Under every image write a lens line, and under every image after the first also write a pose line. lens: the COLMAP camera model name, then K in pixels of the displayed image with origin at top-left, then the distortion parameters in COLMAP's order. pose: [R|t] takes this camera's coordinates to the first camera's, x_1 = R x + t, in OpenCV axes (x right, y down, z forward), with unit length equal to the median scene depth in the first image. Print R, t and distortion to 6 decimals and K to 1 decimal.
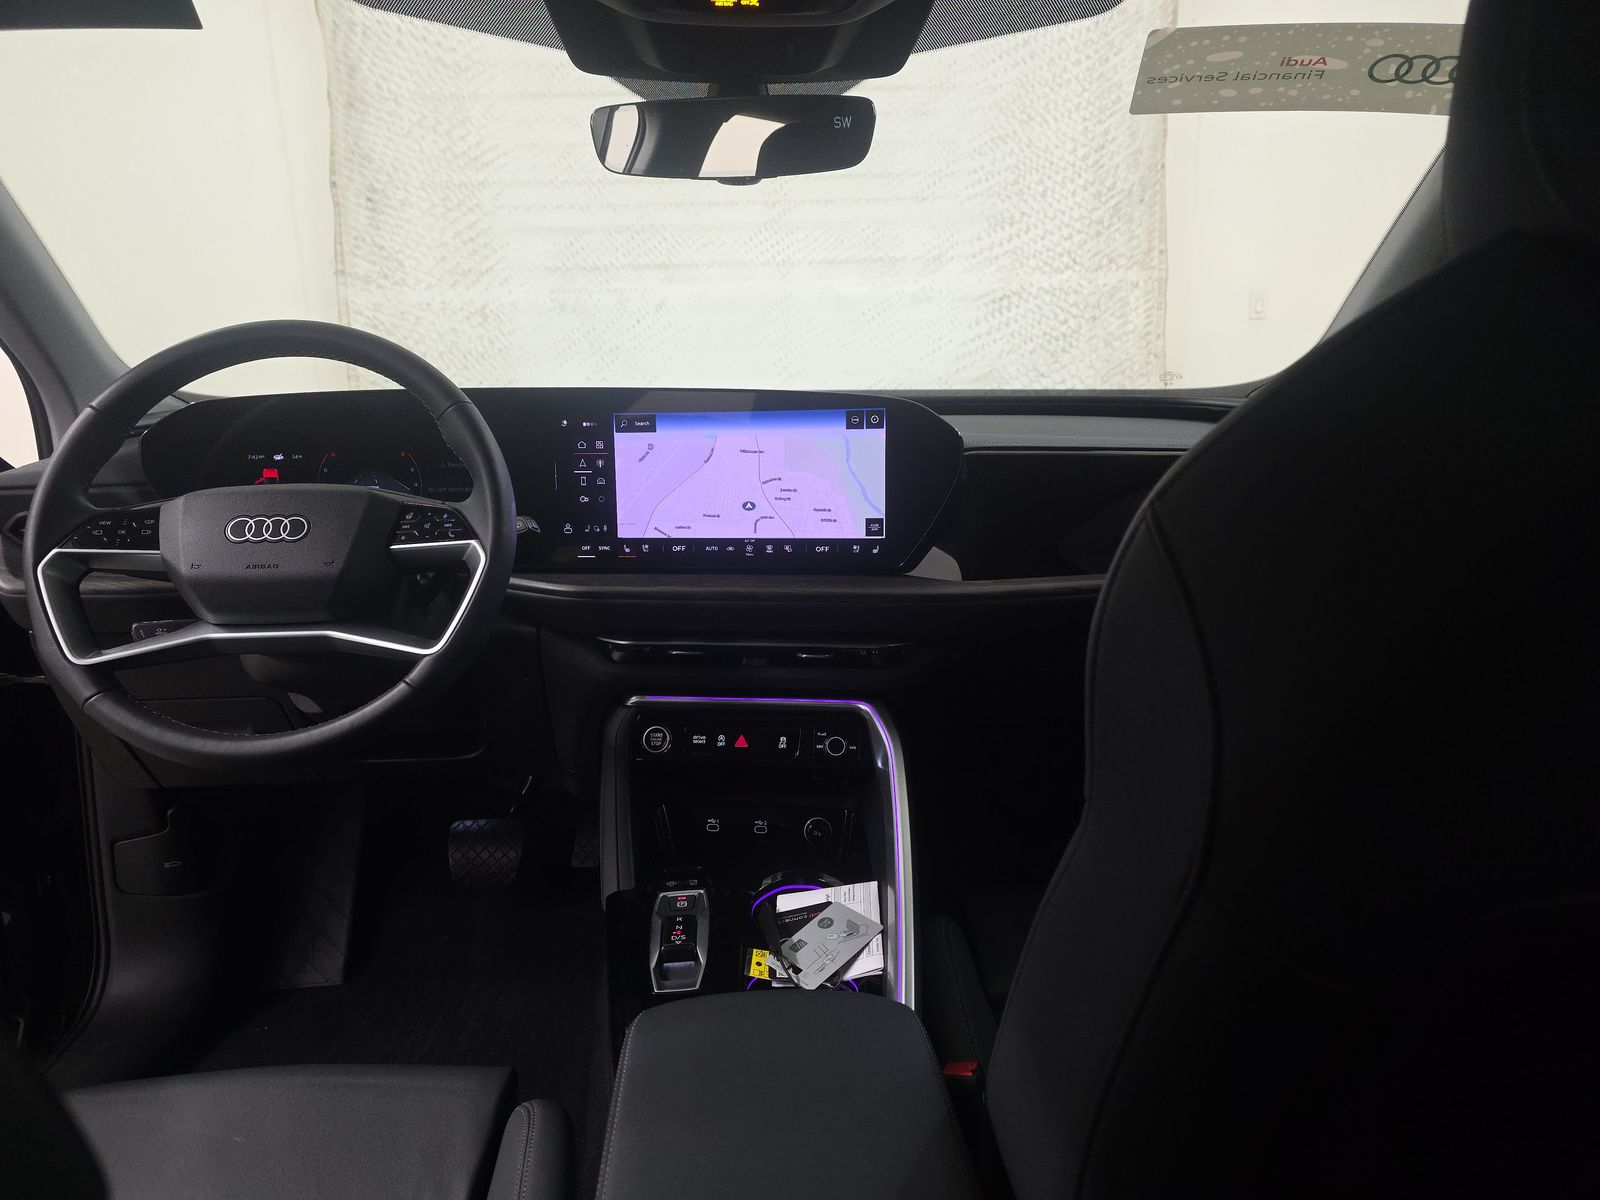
lens RADIAL K [[1083.3, 0, 800.0], [0, 1083.3, 600.0], [0, 0, 1]] dist [0.058330, -0.063787]
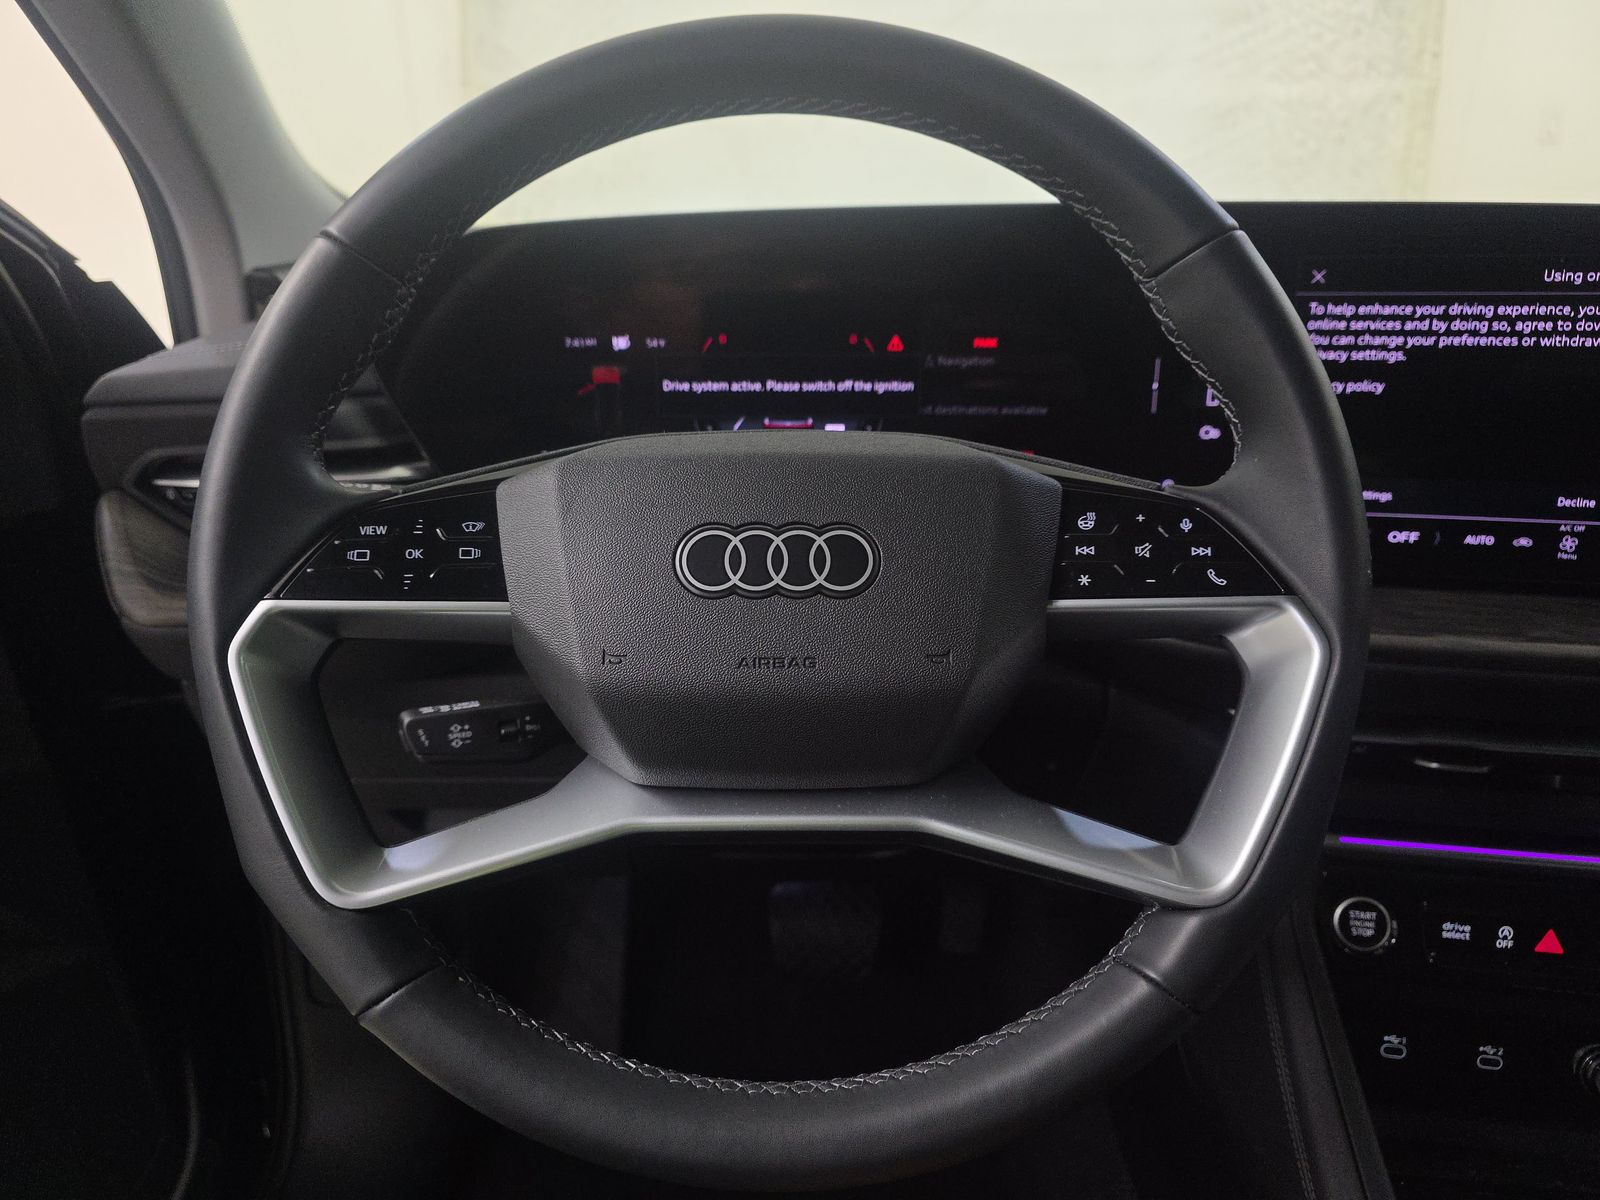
lens RADIAL K [[1119.2, 0, 800.0], [0, 1119.2, 600.0], [0, 0, 1]] dist [0.008567, -0.001729]
pose [[0.996927, 0.030586, -0.072122, -0.439075], [-0.021094, 0.991436, 0.128879, -0.100584], [0.075446, -0.126962, 0.989034, 0.589220]]
